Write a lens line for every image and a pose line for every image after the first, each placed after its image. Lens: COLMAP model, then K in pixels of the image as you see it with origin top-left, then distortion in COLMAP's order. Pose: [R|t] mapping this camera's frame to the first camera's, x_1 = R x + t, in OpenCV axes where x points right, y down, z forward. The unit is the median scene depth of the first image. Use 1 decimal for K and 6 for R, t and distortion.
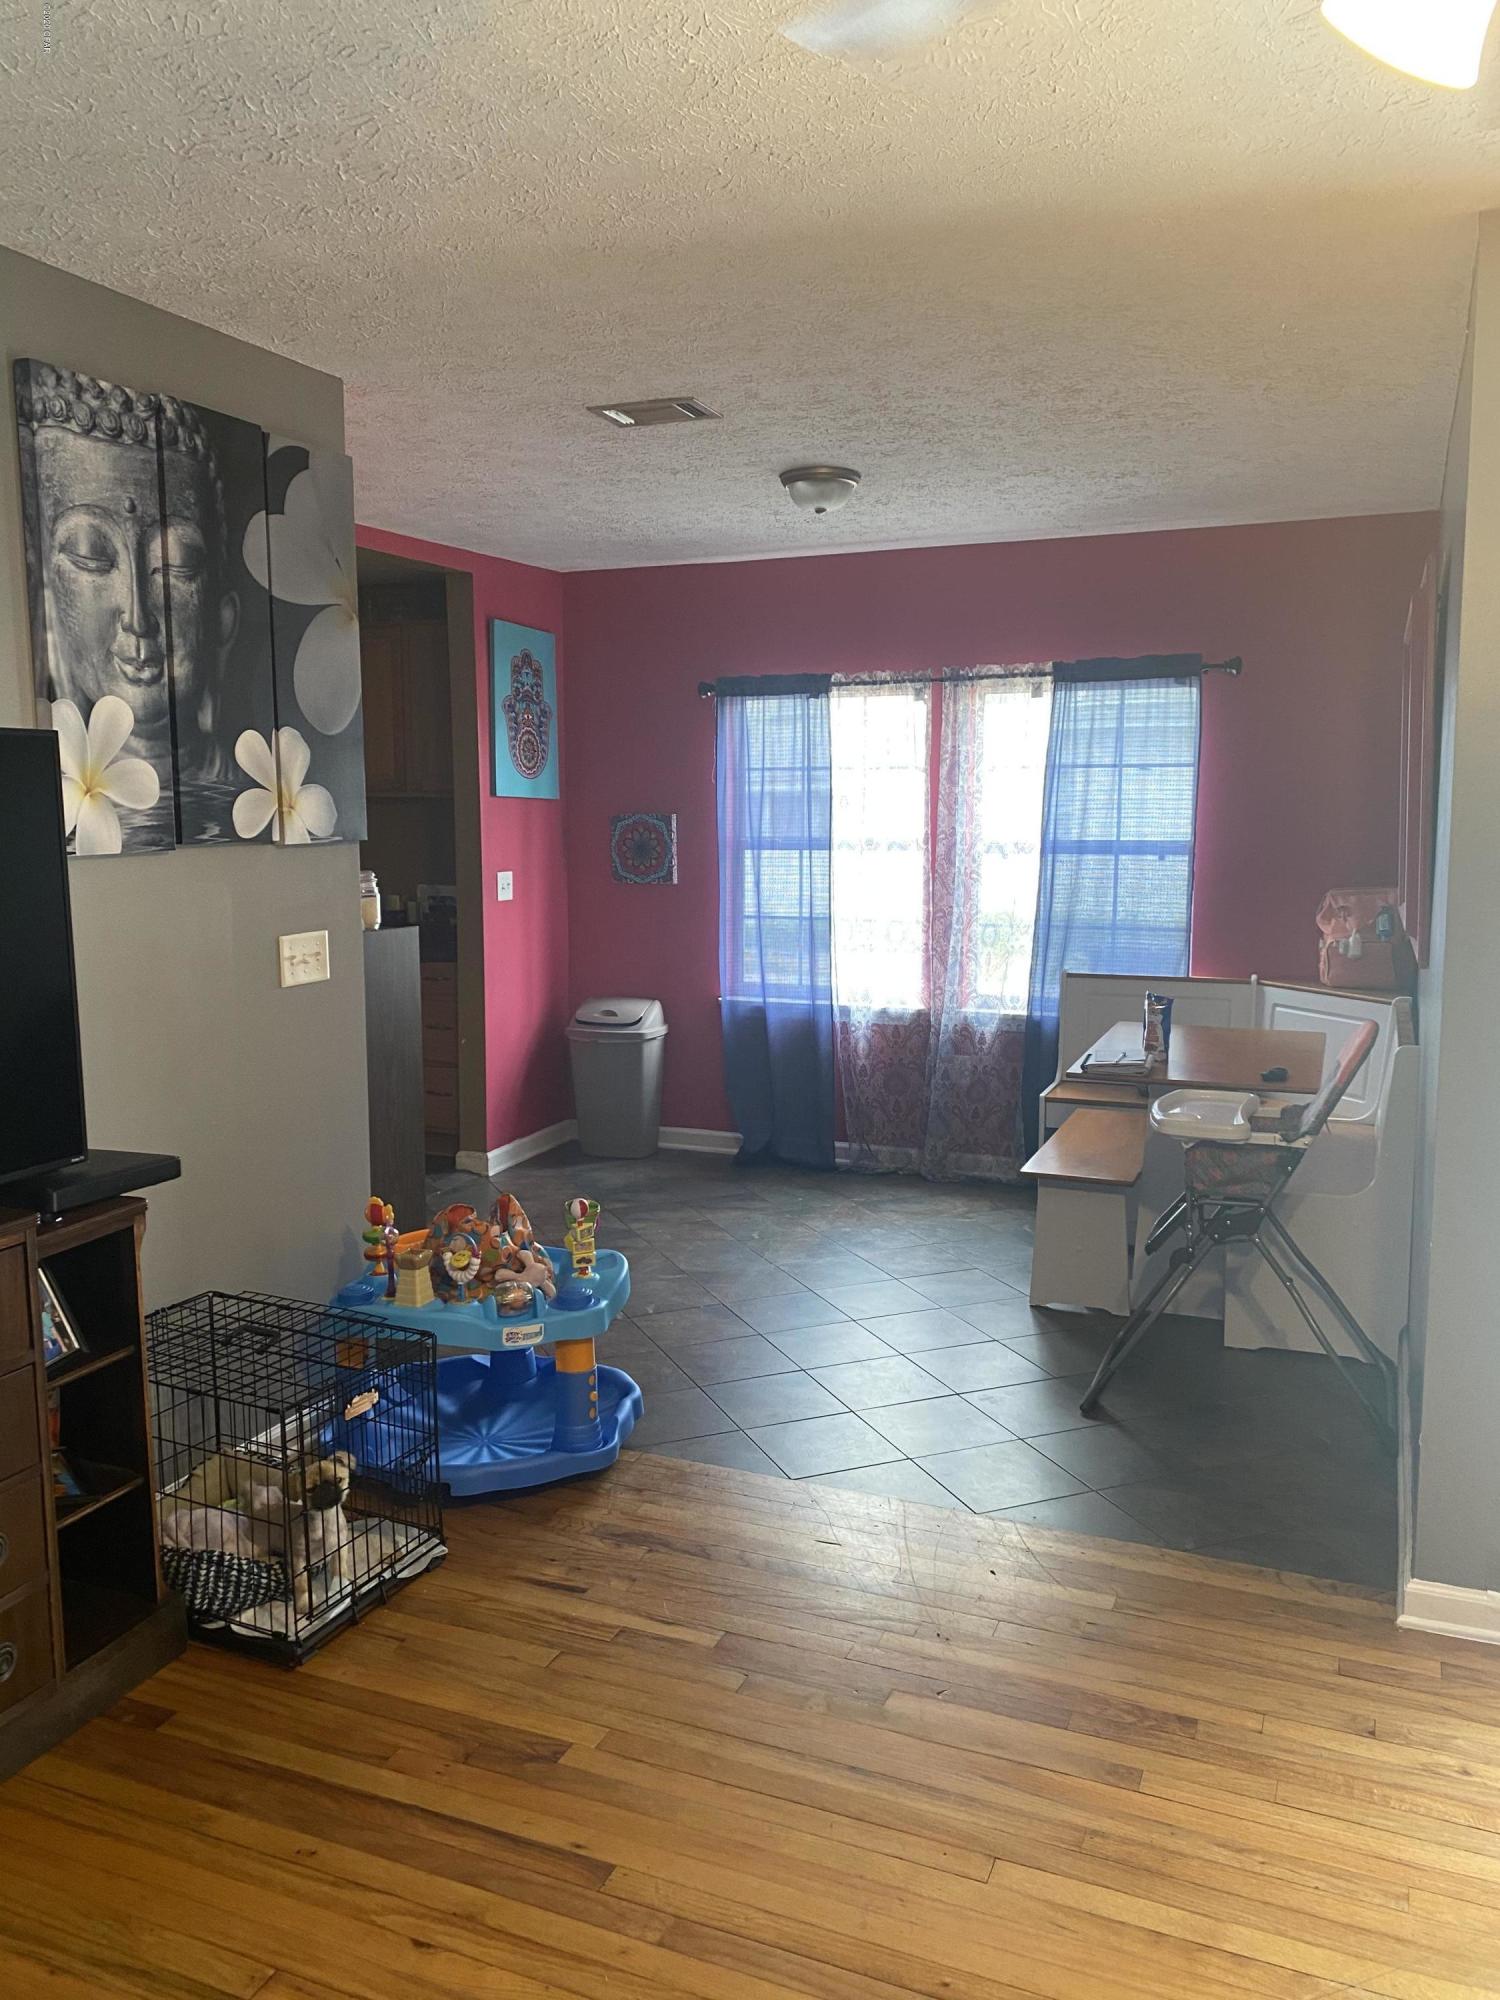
lens RADIAL K [[1545.3, 0, 746.8], [0, 1545.3, 997.6], [0, 0, 1]] dist [-0.014314, -0.024302]
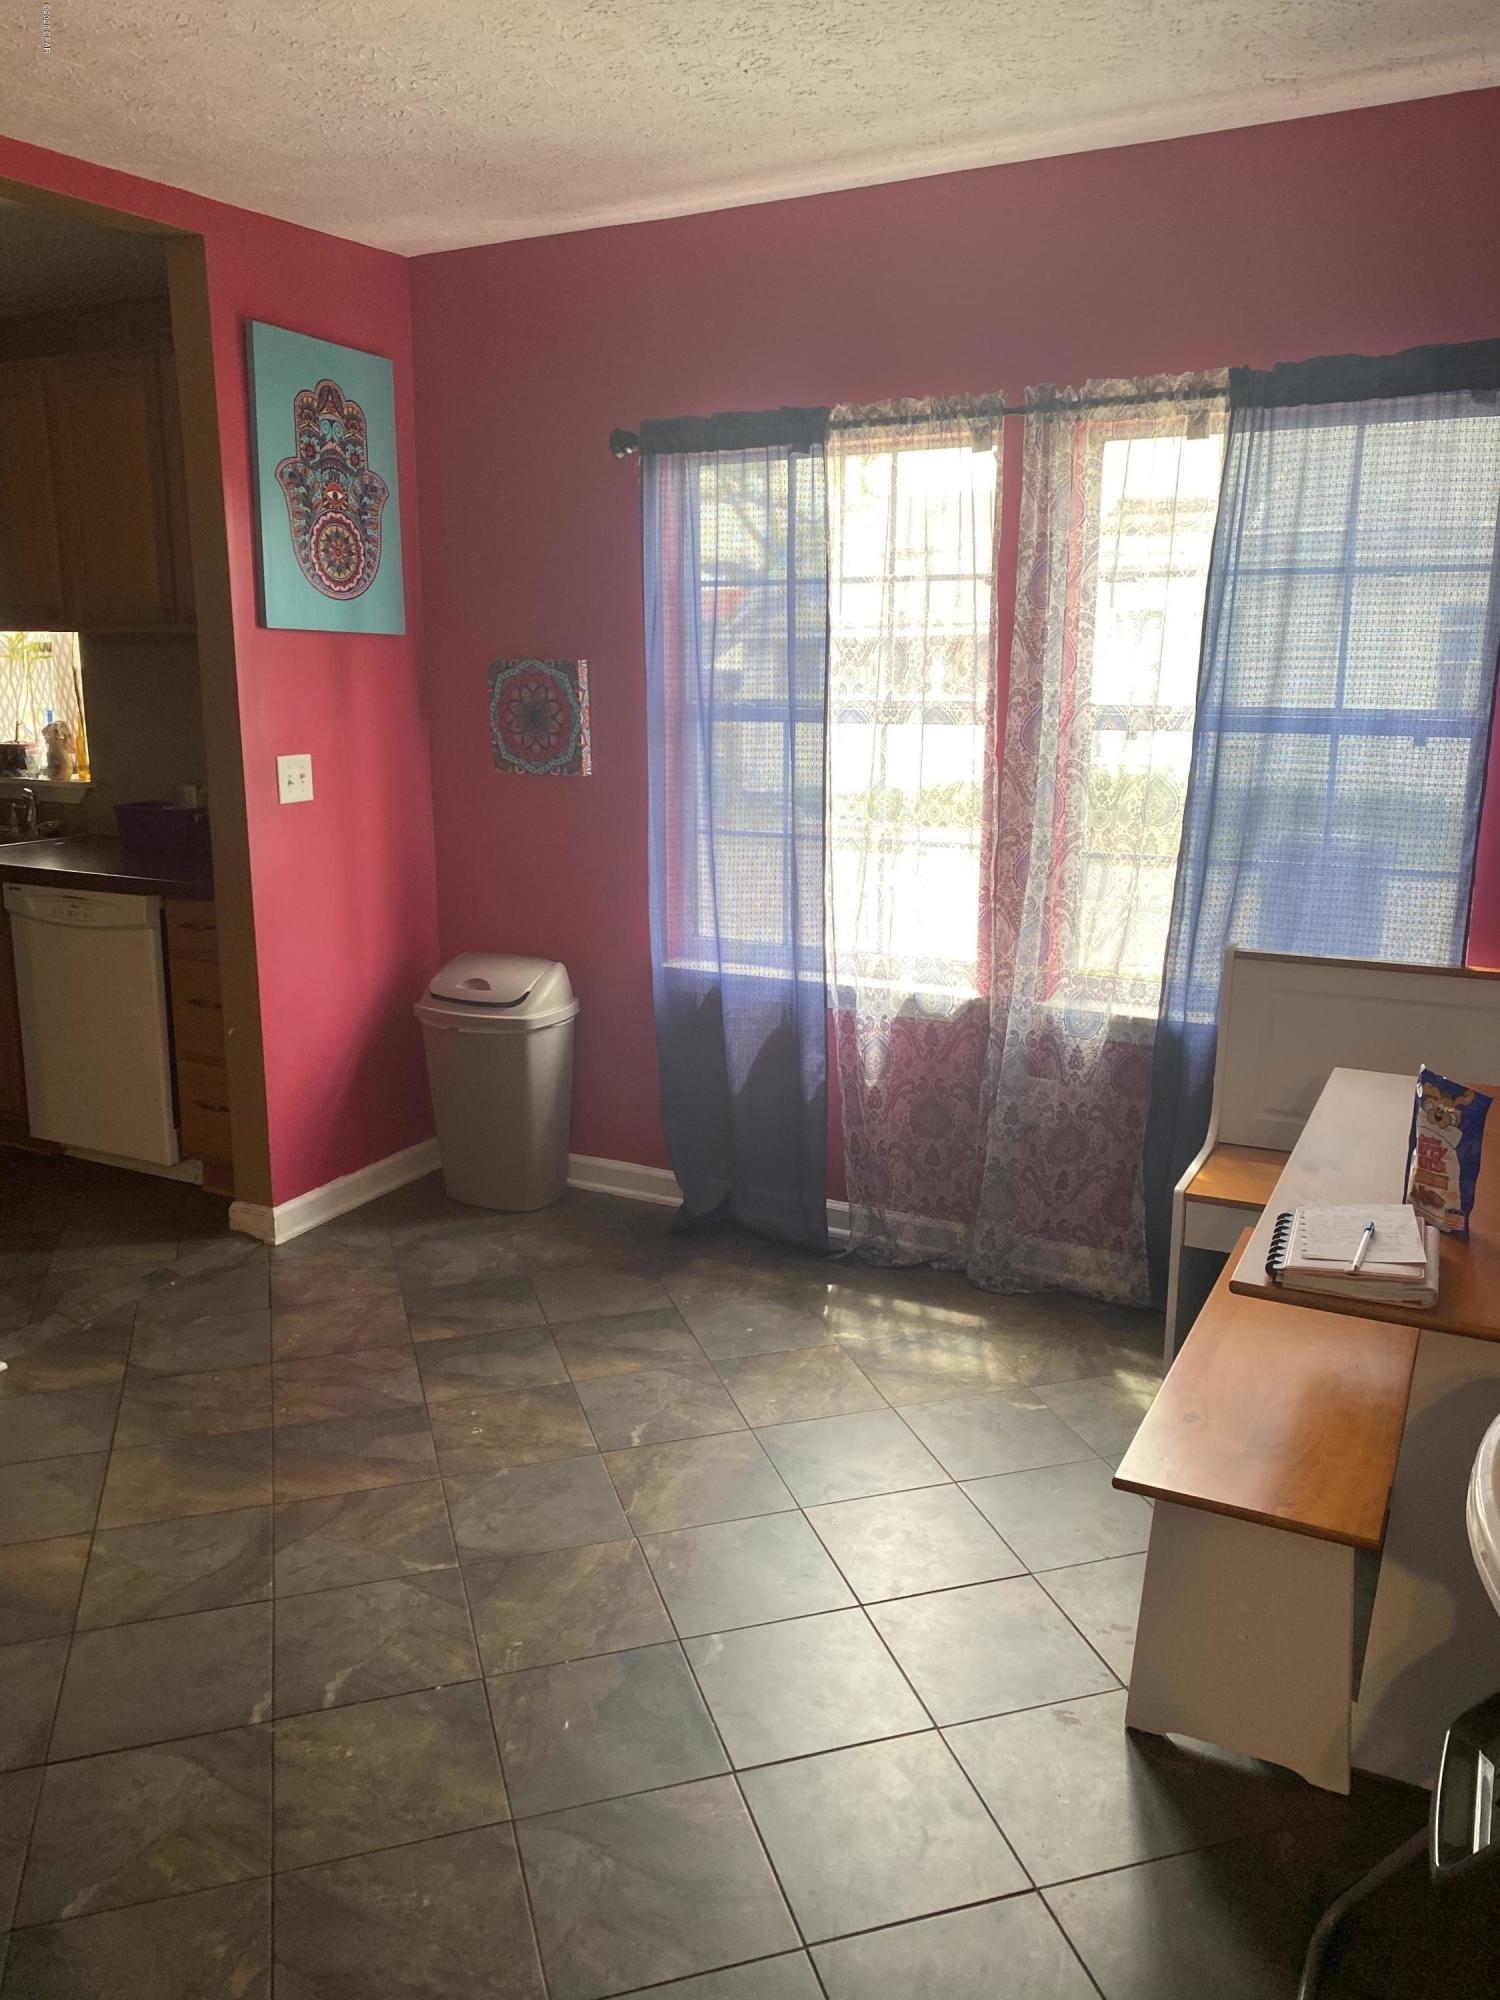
lens RADIAL K [[1545.3, 0, 748.0], [0, 1545.3, 1003.1], [0, 0, 1]] dist [-0.014314, -0.024302]
pose [[0.995622, 0.021156, -0.091042, 0.080953], [-0.012152, 0.995078, 0.098344, -0.047426], [0.092675, -0.096807, 0.990979, 0.415186]]
